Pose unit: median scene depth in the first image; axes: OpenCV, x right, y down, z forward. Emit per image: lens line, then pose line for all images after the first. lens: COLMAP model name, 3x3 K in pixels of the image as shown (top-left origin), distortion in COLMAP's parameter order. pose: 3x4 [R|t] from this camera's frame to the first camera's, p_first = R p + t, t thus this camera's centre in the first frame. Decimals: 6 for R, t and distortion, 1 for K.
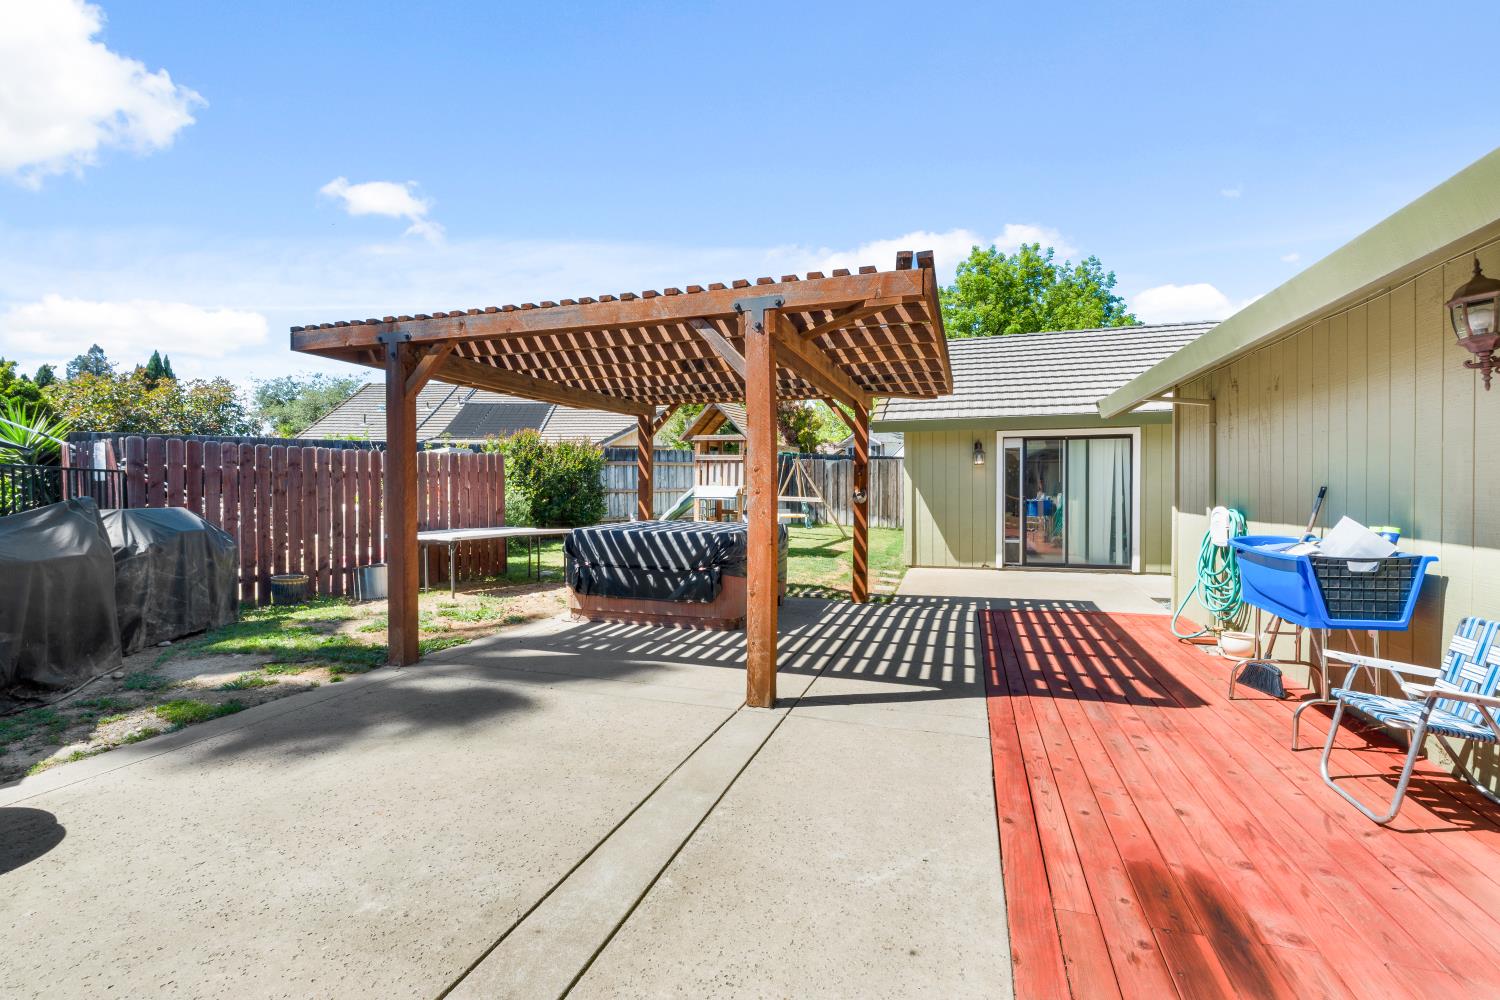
lens RADIAL K [[674.9, 0, 750.4], [0, 674.9, 495.8], [0, 0, 1]] dist [0.001061, -0.000050]
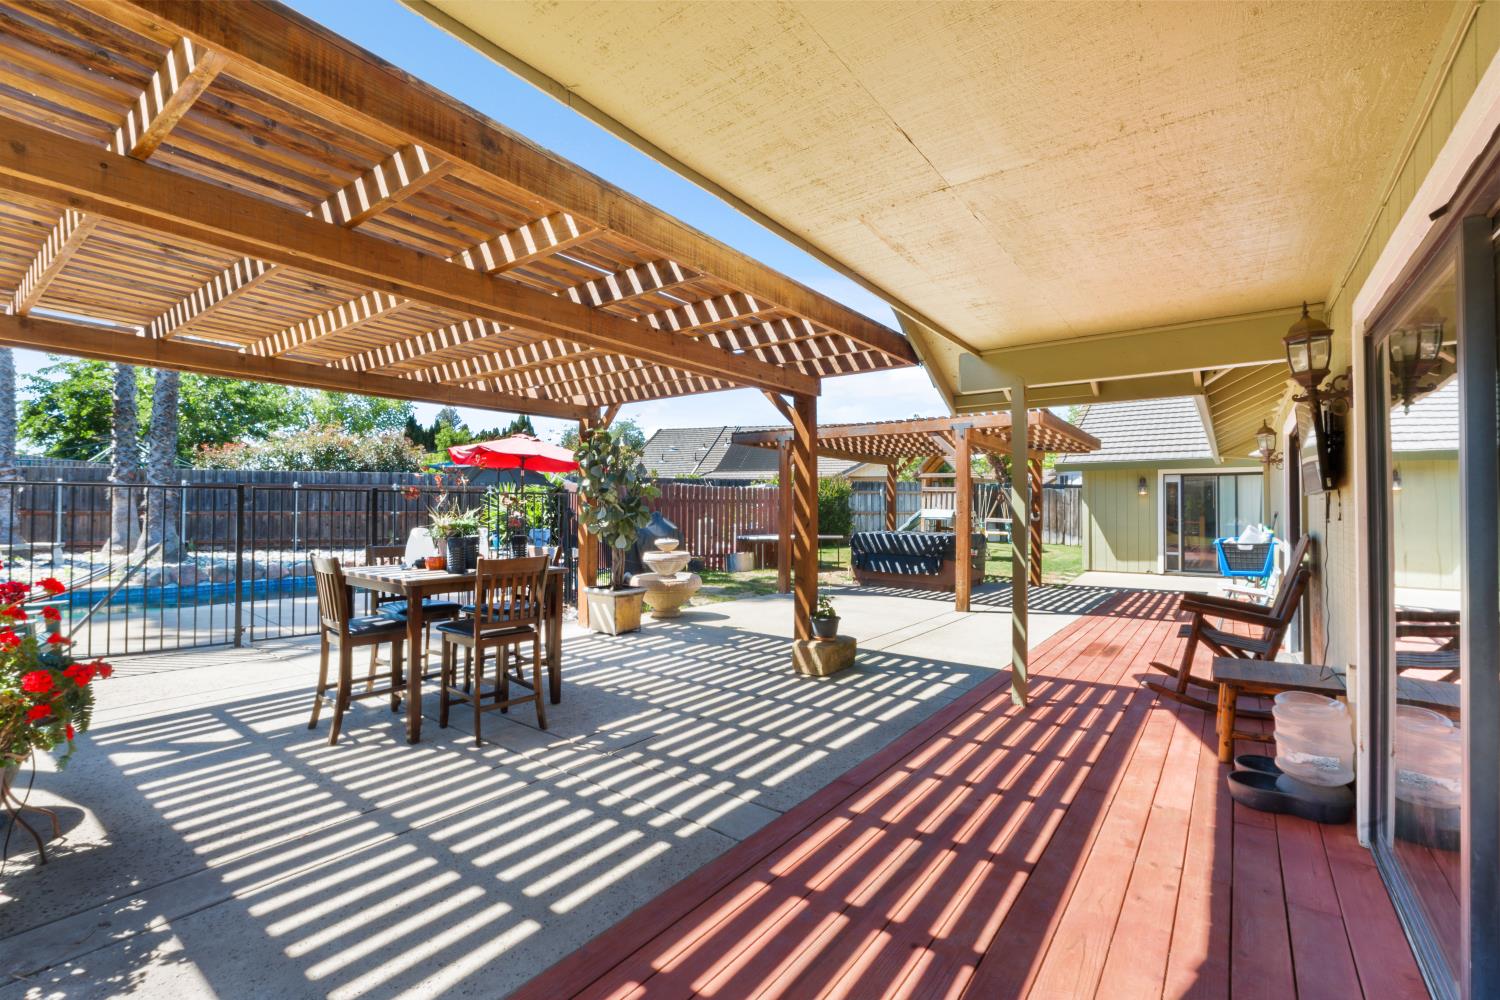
lens RADIAL K [[674.9, 0, 741.2], [0, 674.9, 506.8], [0, 0, 1]] dist [0.001061, -0.000050]
pose [[0.947142, 0.007291, -0.320733, 0.015941], [-0.013312, 0.999774, -0.016582, 0.010029], [0.320539, 0.019975, 0.947025, -0.516328]]
